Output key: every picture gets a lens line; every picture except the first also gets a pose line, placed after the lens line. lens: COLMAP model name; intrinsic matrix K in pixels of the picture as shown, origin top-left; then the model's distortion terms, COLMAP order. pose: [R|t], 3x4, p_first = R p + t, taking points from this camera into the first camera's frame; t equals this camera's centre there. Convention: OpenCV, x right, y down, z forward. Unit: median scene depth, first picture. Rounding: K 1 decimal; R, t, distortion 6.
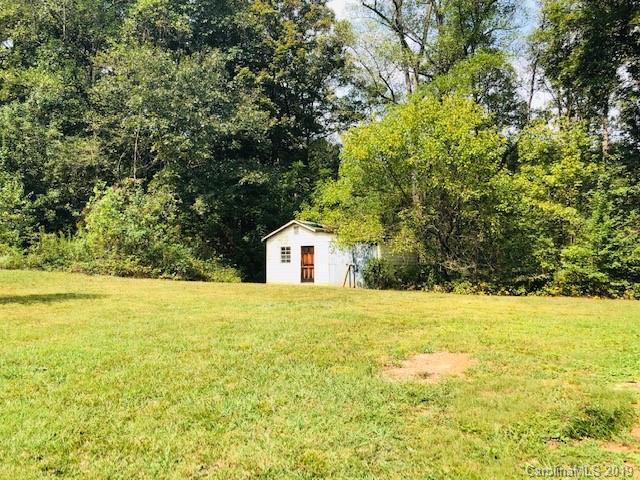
lens RADIAL K [[523.1, 0, 320.1], [0, 523.1, 240.8], [0, 0, 1]] dist [0.021810, 0.012293]
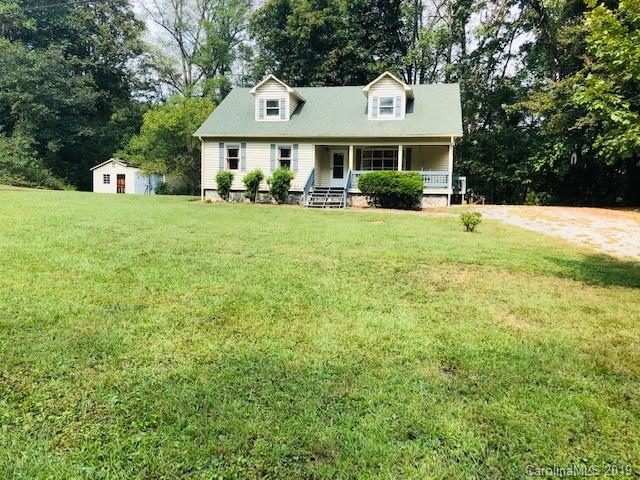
lens RADIAL K [[523.1, 0, 320.3], [0, 523.1, 237.1], [0, 0, 1]] dist [0.021810, 0.012293]
pose [[0.921592, -0.004390, 0.388135, -0.090454], [-0.039659, 0.993638, 0.105406, 0.007339], [-0.386129, -0.112535, 0.915555, -0.841445]]
